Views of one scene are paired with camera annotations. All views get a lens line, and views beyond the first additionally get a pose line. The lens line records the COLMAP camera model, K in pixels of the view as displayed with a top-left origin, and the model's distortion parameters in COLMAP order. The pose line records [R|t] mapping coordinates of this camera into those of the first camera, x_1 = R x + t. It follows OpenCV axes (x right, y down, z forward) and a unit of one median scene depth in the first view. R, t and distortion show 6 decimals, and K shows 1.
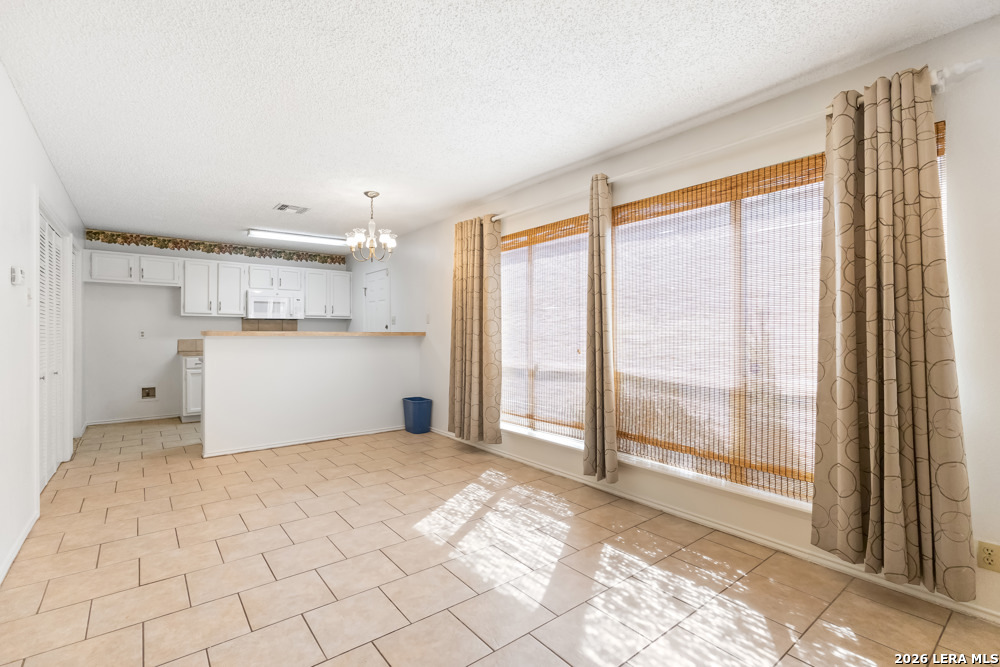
lens RADIAL K [[459.0, 0, 505.8], [0, 459.0, 332.2], [0, 0, 1]] dist [-0.002952, 0.000673]
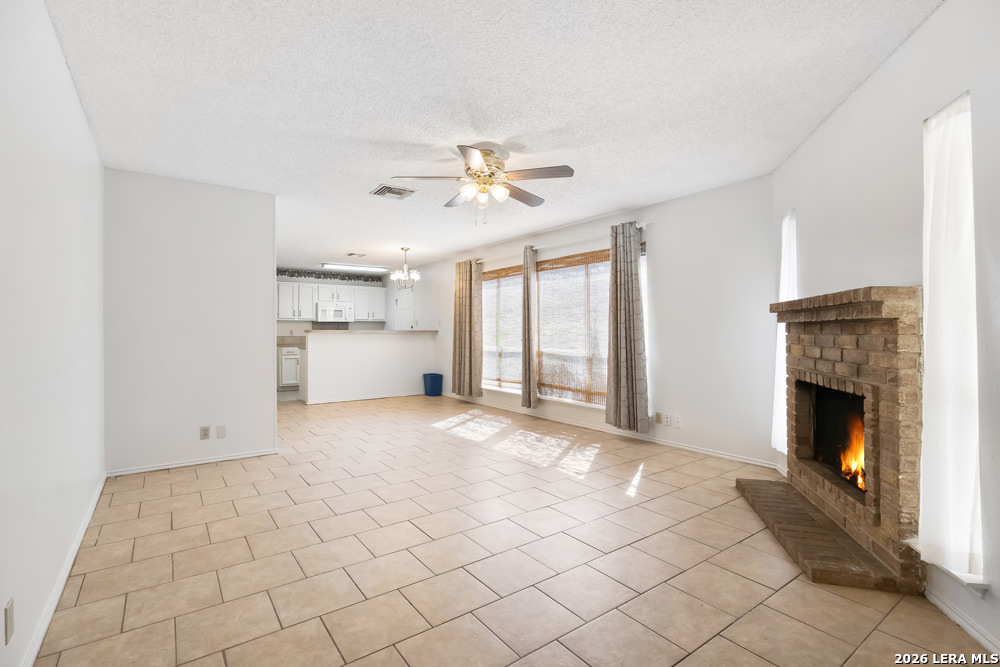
lens RADIAL K [[459.0, 0, 494.5], [0, 459.0, 329.1], [0, 0, 1]] dist [-0.002952, 0.000673]
pose [[0.998207, -0.004526, -0.059678, 0.171987], [0.004187, 0.999974, -0.005815, 0.008939], [0.059703, 0.005555, 0.998201, -0.849986]]
